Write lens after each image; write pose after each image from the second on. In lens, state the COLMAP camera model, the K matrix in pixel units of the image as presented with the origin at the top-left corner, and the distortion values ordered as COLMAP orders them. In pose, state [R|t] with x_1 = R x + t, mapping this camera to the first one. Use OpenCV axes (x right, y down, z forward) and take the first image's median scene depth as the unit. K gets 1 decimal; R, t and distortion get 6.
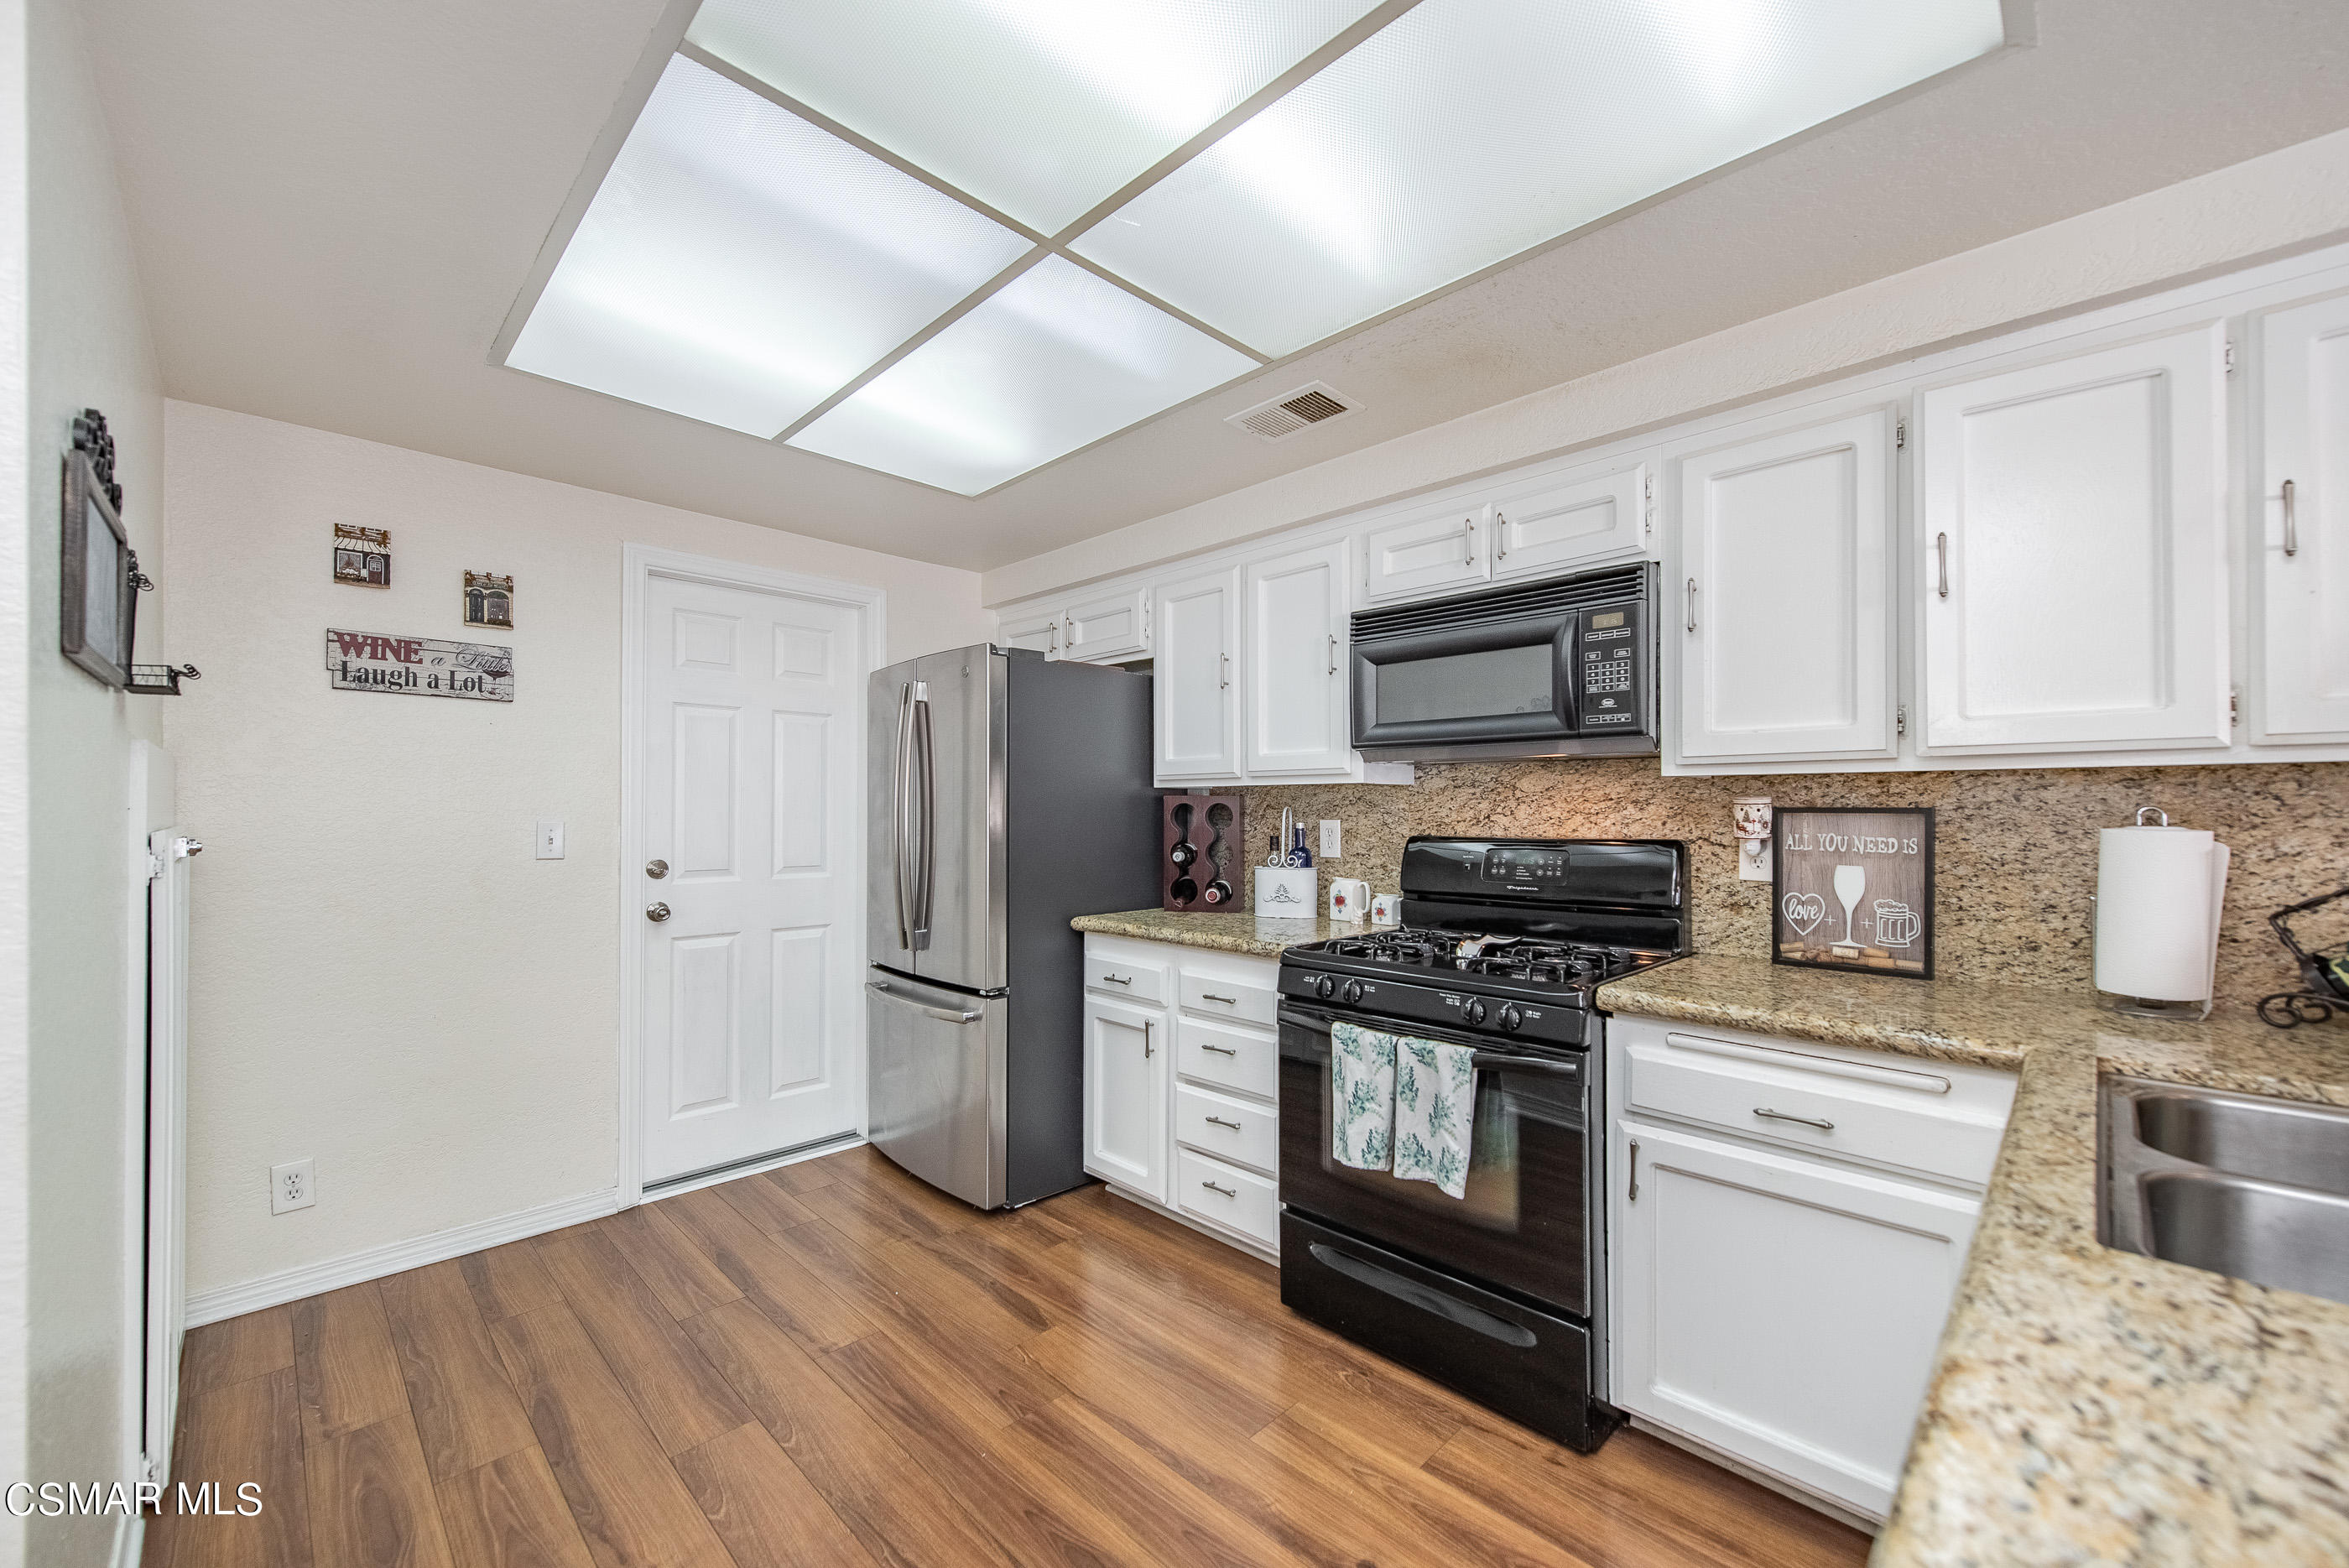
lens RADIAL K [[931.5, 0, 1177.5], [0, 931.5, 799.0], [0, 0, 1]] dist [0.014108, -0.004721]
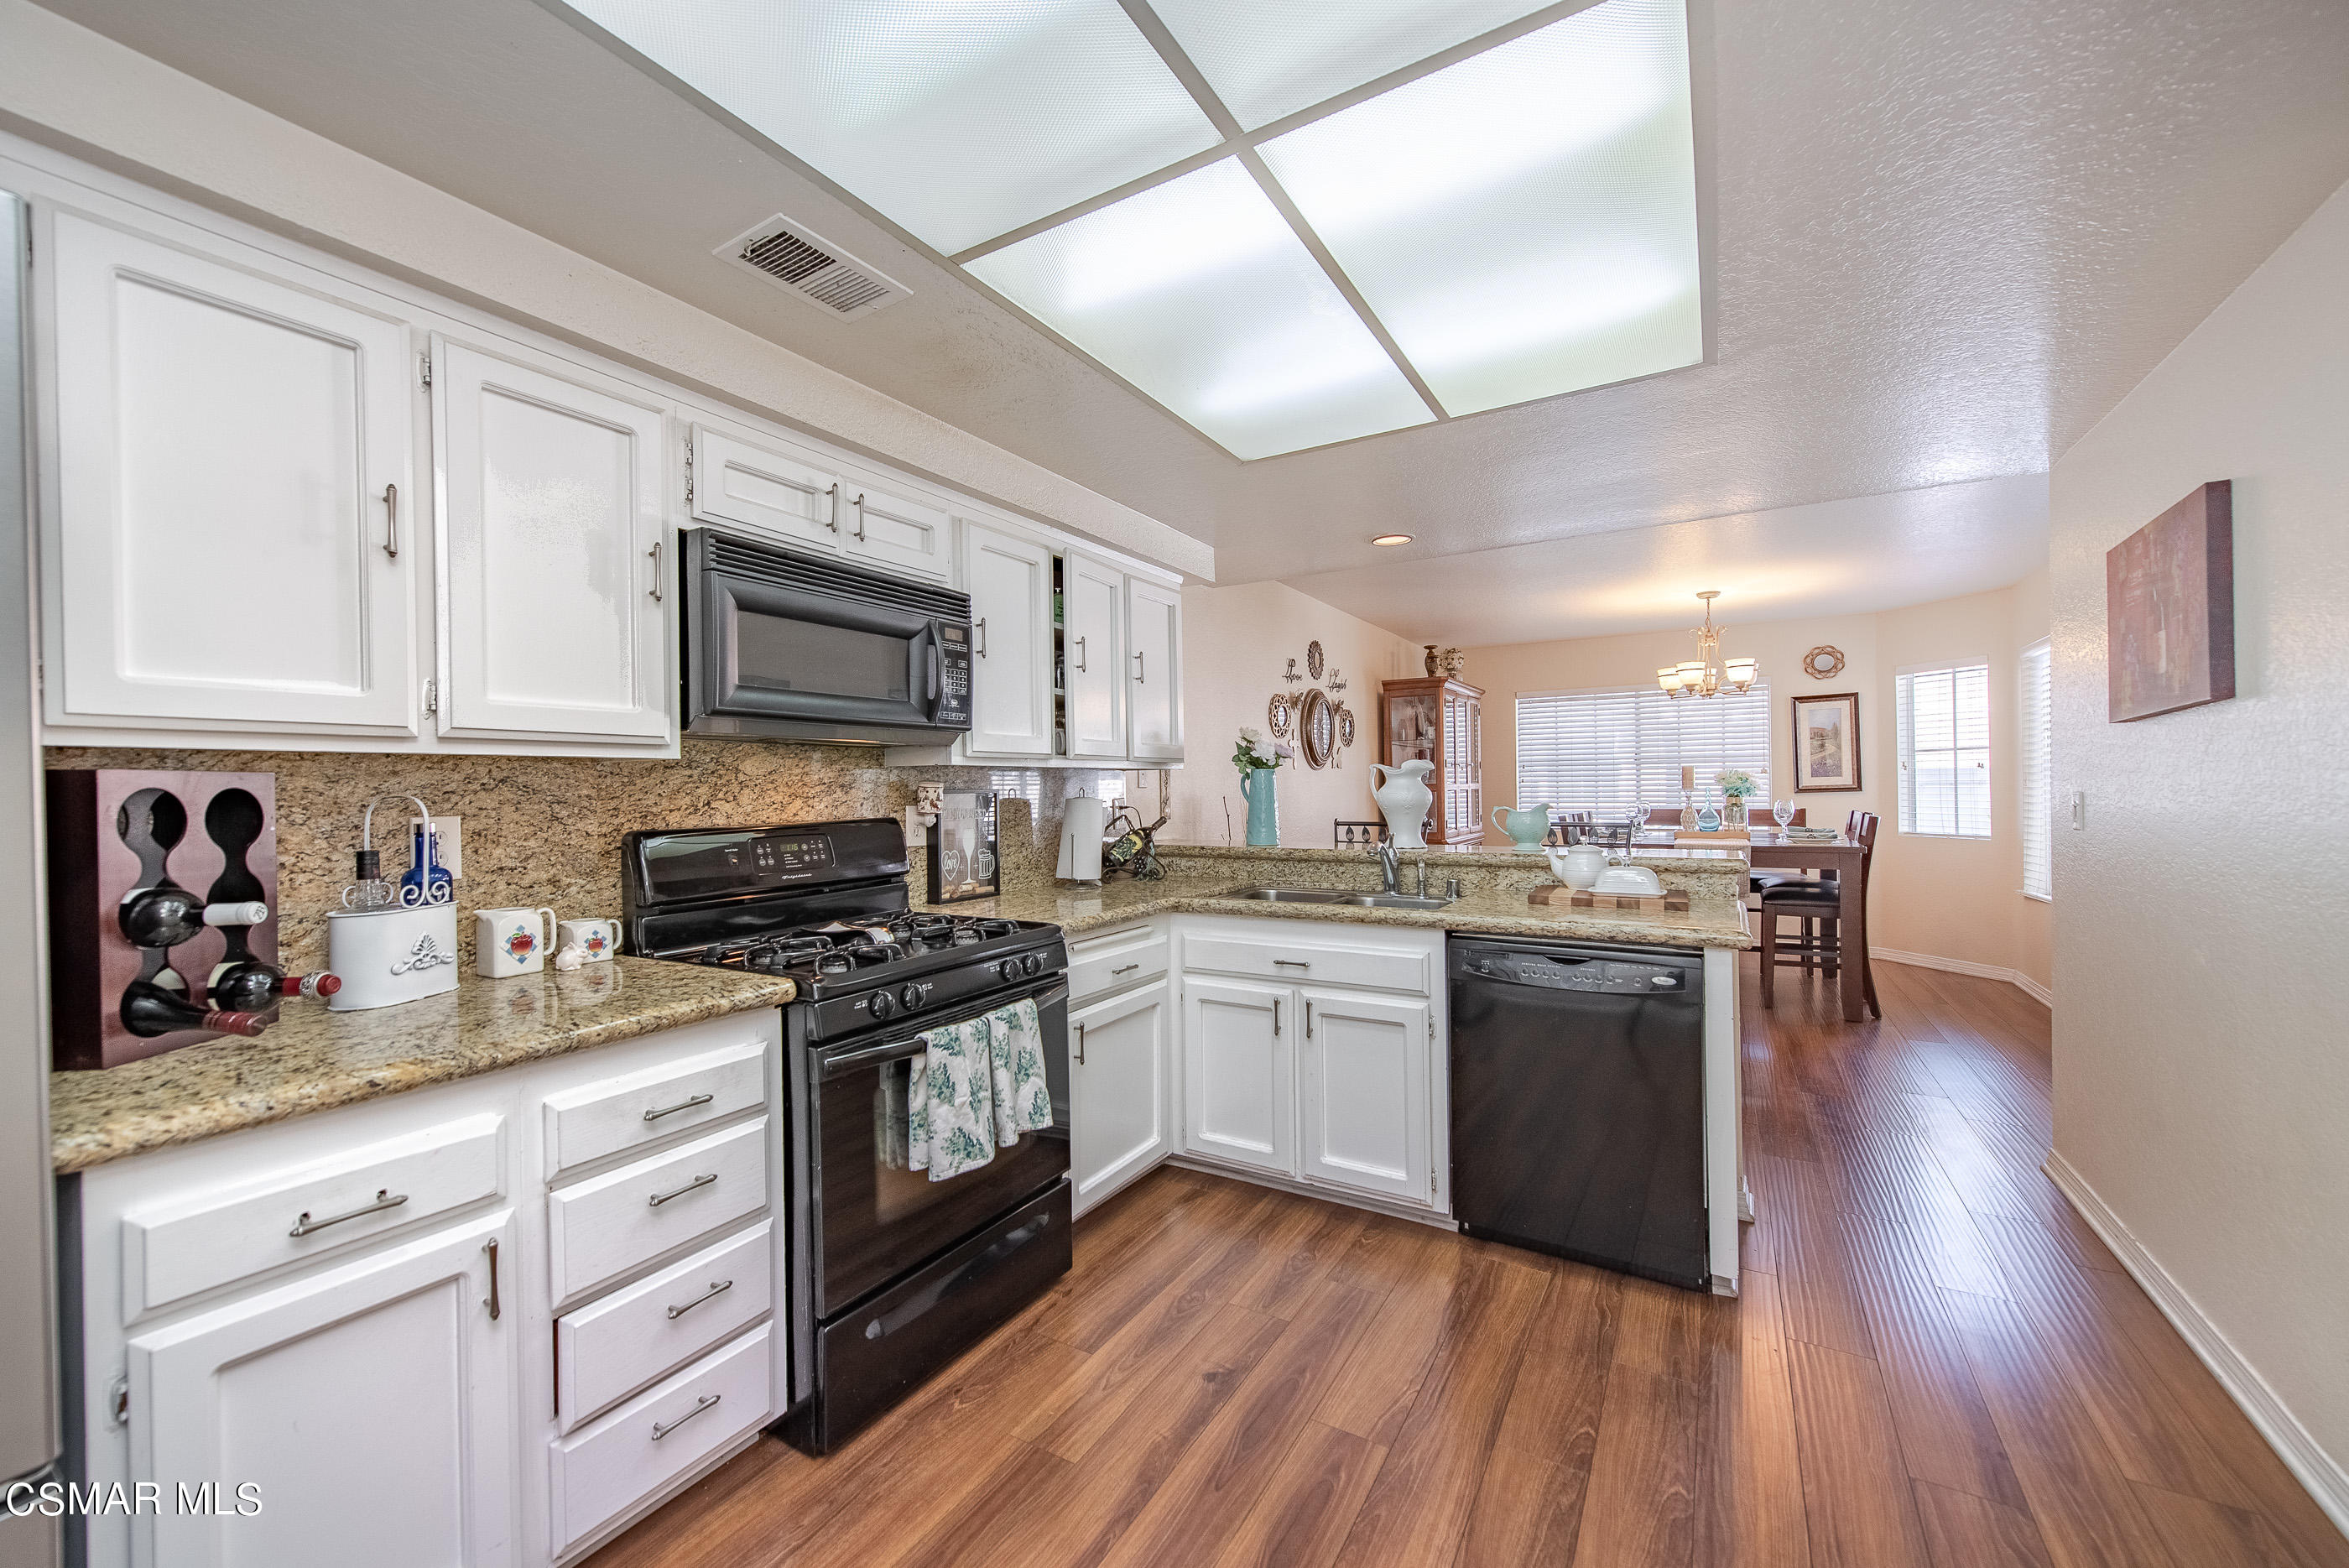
lens RADIAL K [[931.5, 0, 1174.4], [0, 931.5, 784.2], [0, 0, 1]] dist [0.014108, -0.004721]
pose [[-0.254441, 0.006754, 0.967065, -0.639159], [0.003276, 0.999976, -0.006122, 0.008439], [-0.967083, 0.001610, -0.254457, 0.851809]]
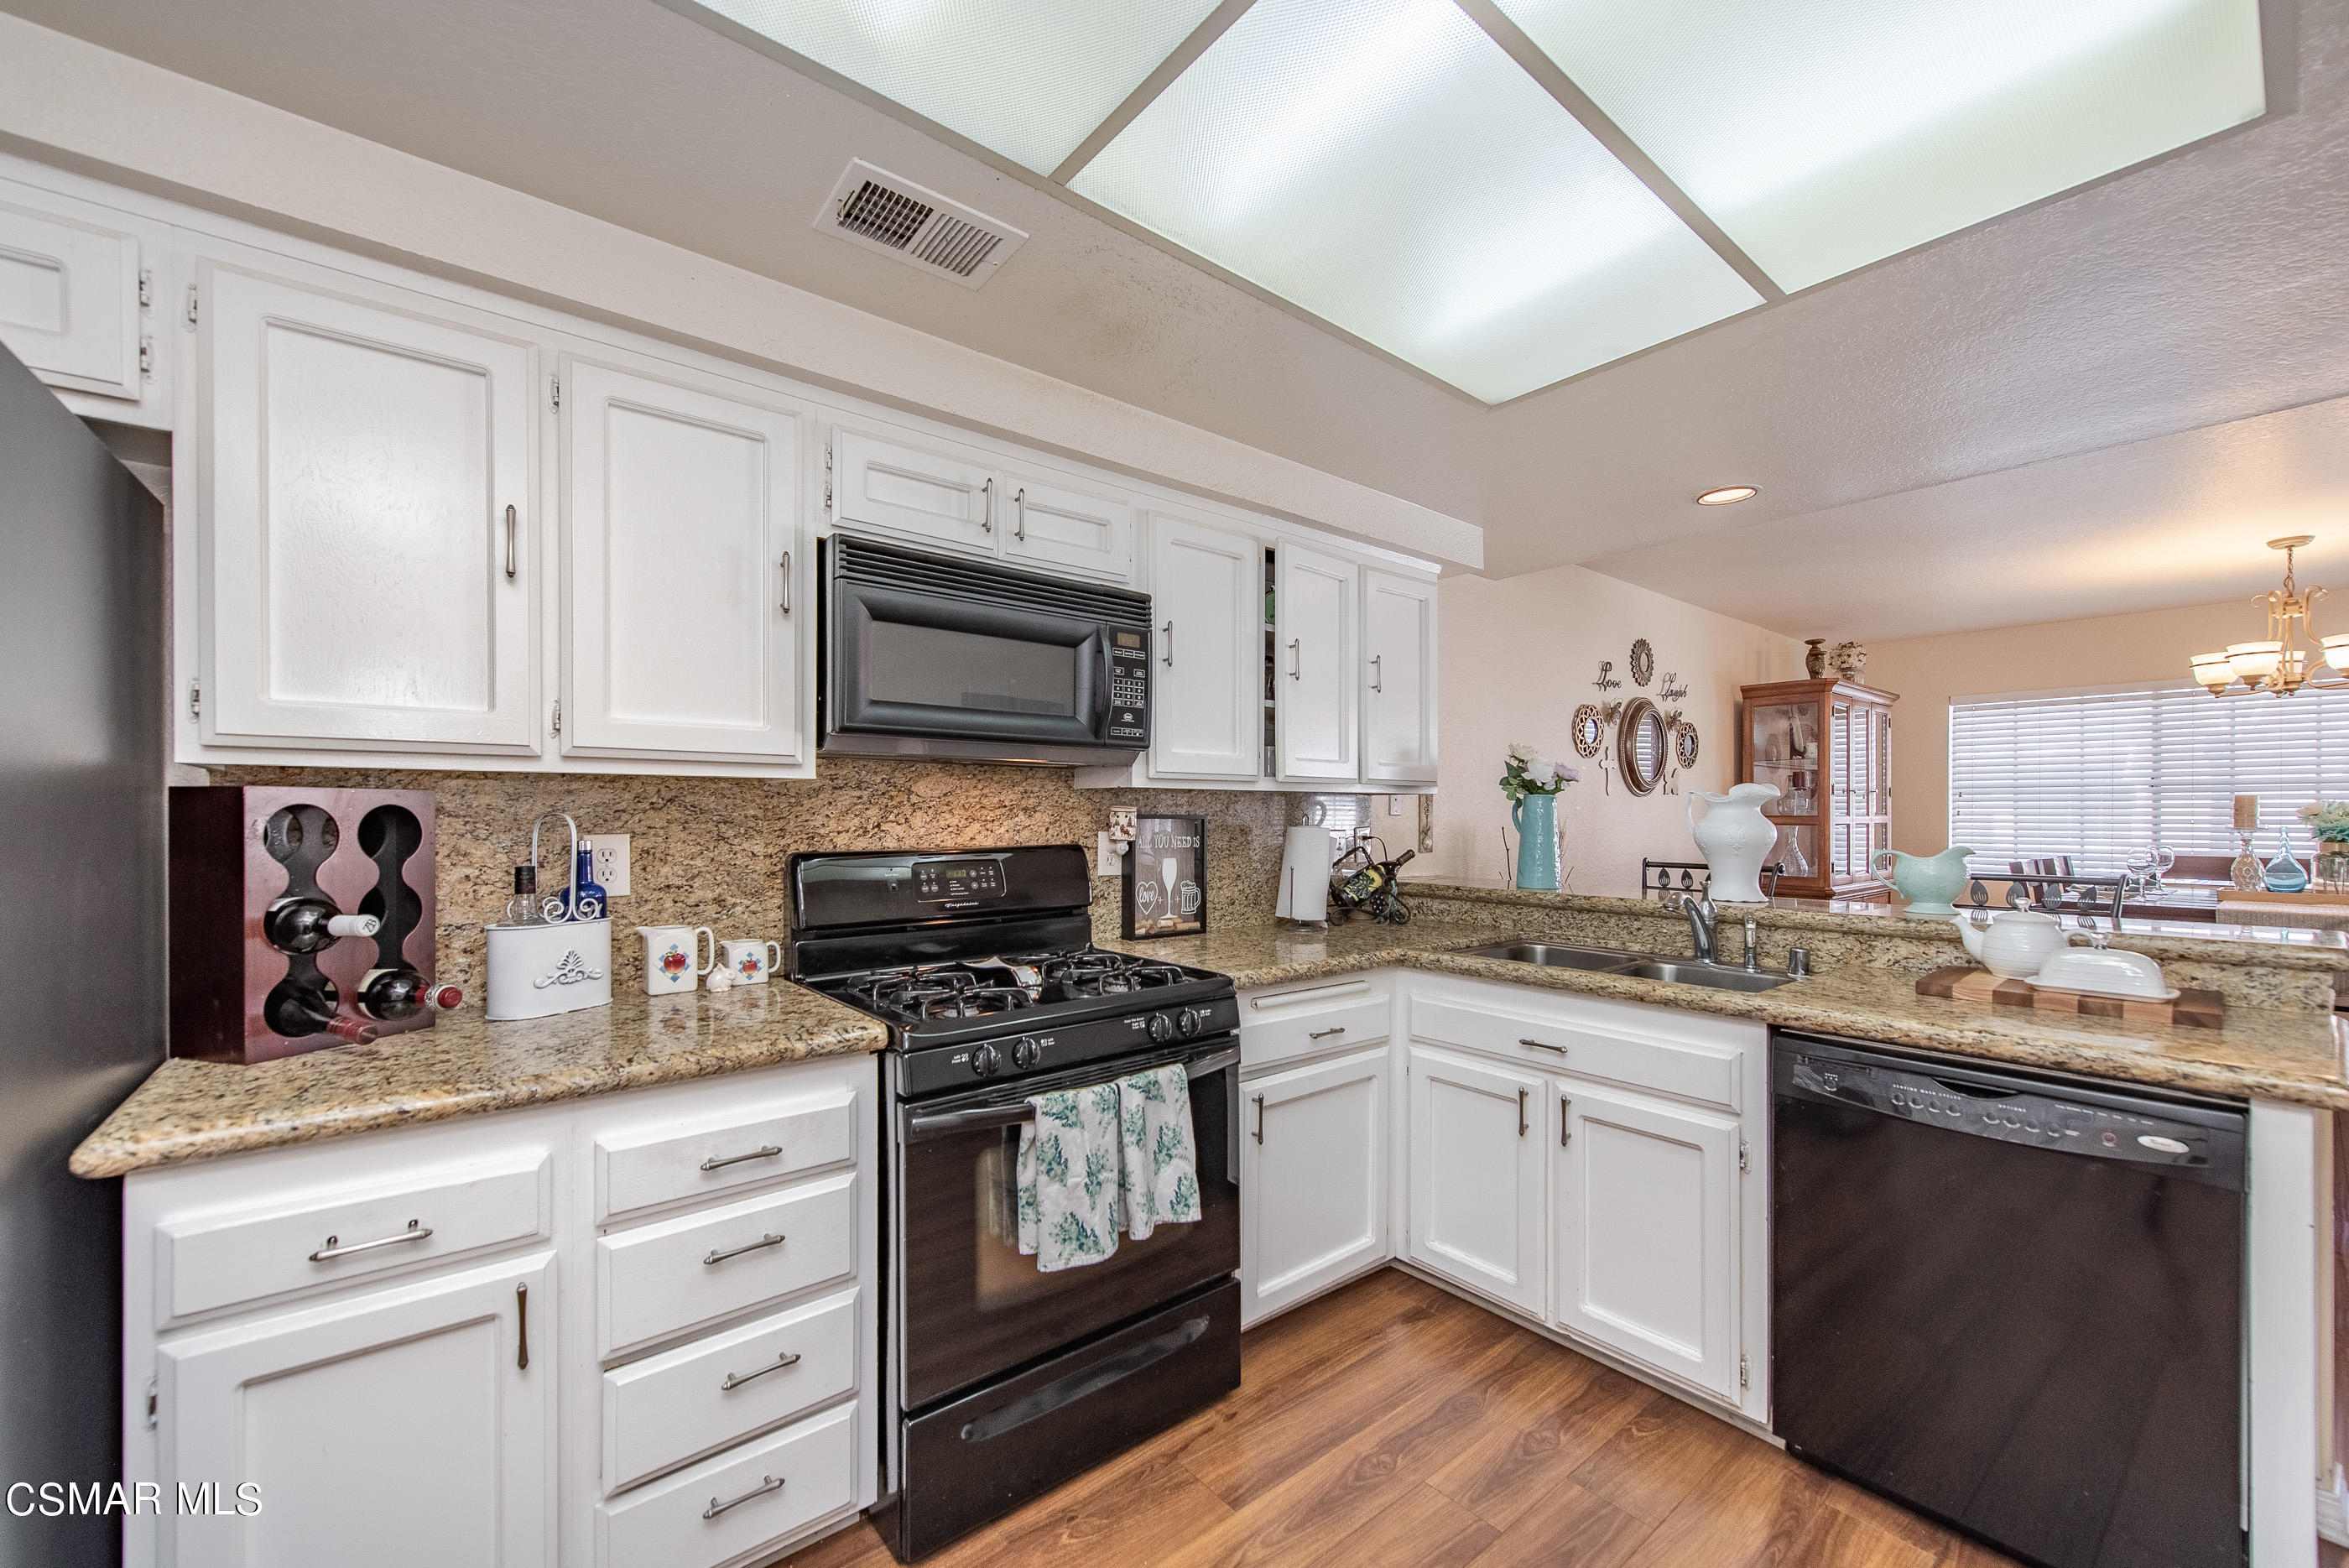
lens RADIAL K [[931.5, 0, 1175.4], [0, 931.5, 812.7], [0, 0, 1]] dist [0.014108, -0.004721]
pose [[0.094424, 0.001381, 0.995531, -0.493944], [-0.011208, 0.999937, -0.000324, 0.005111], [-0.995469, -0.011127, 0.094434, 0.697258]]
